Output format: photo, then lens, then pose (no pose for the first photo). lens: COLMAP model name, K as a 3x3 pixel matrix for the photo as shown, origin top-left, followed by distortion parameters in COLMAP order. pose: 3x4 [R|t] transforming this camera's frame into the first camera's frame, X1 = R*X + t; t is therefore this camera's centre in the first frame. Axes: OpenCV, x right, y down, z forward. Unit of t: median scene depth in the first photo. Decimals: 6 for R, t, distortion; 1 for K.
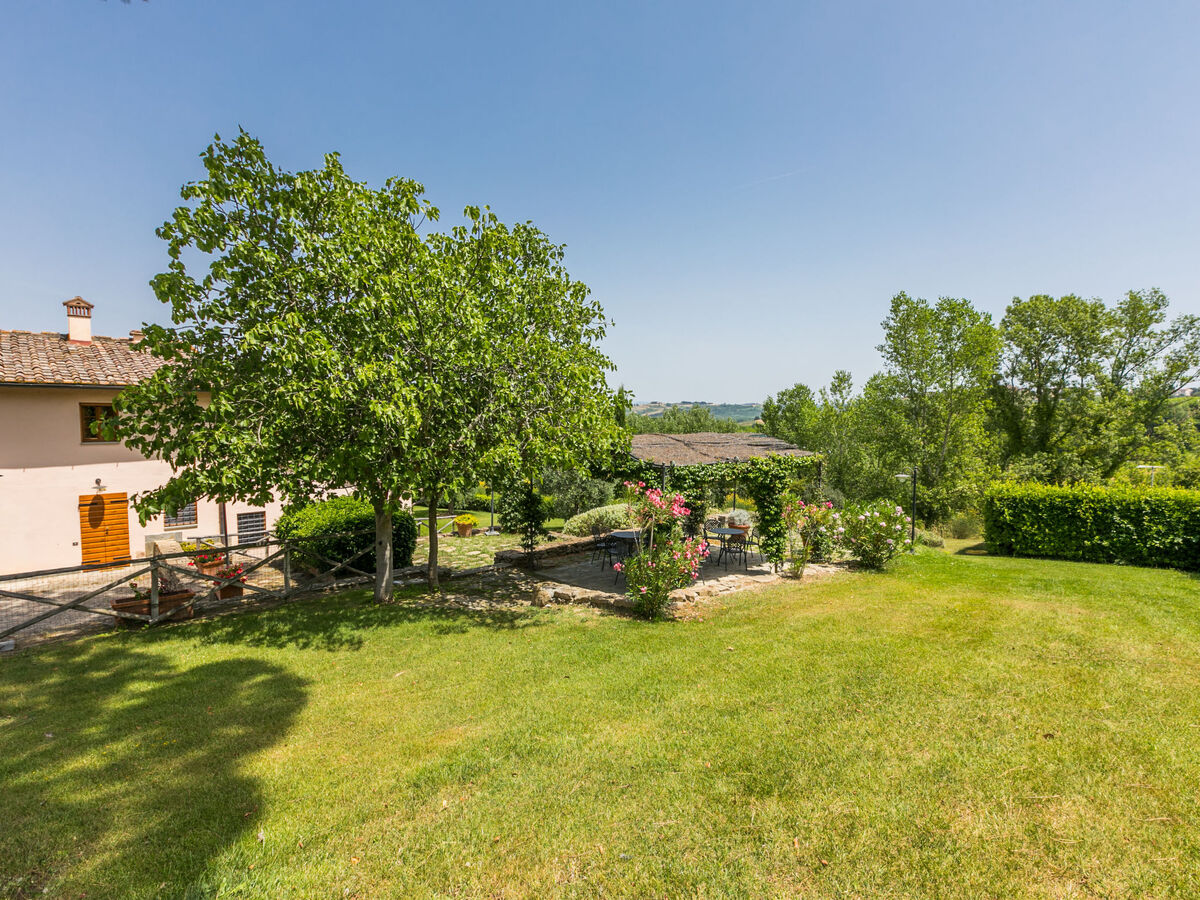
lens RADIAL K [[746.8, 0, 600.0], [0, 746.8, 450.0], [0, 0, 1]] dist [0.000452, -0.000603]
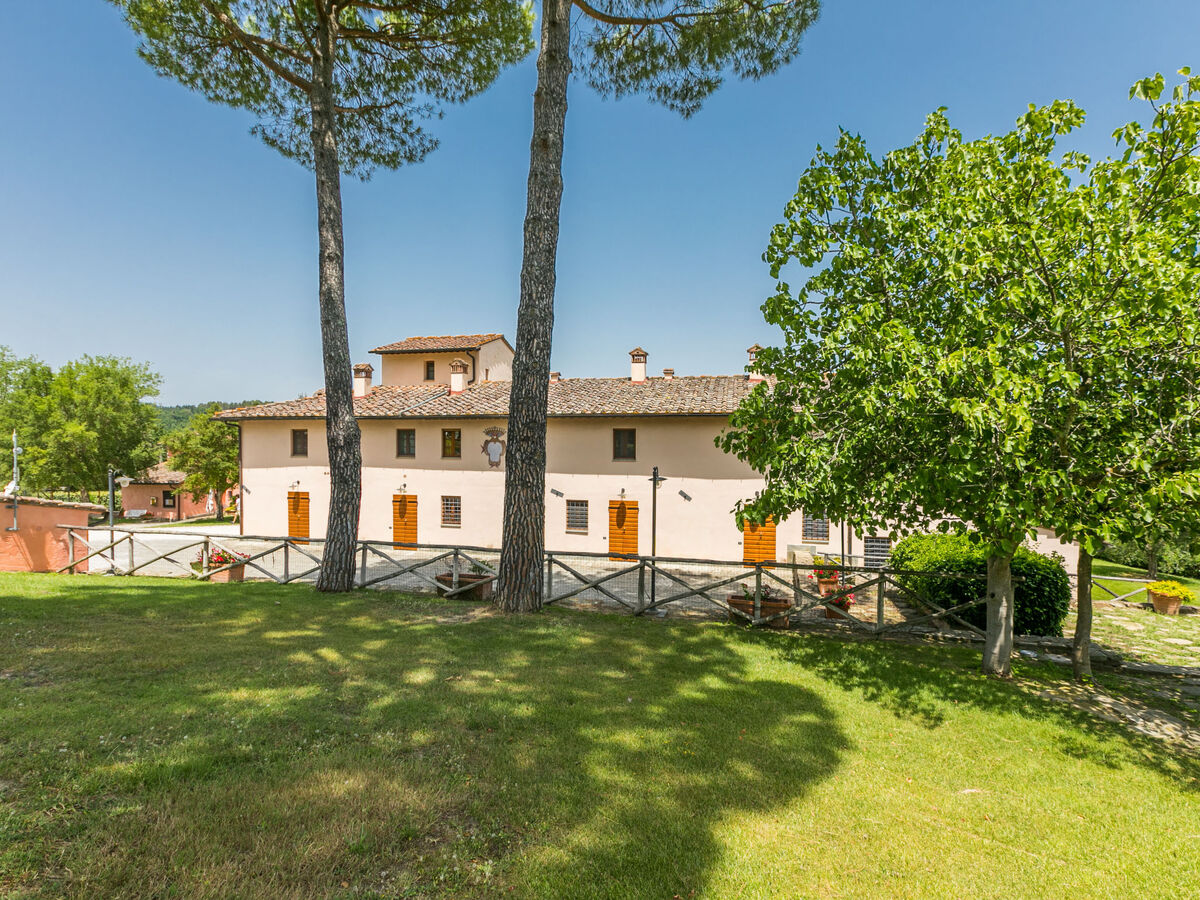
lens RADIAL K [[603.5, 0, 589.3], [0, 603.5, 451.8], [0, 0, 1]] dist [0.001081, -0.001106]
pose [[0.527258, 0.013444, -0.849599, 0.011727], [-0.065145, 0.997571, -0.024644, 0.021473], [0.847204, 0.068341, 0.526853, 0.333638]]
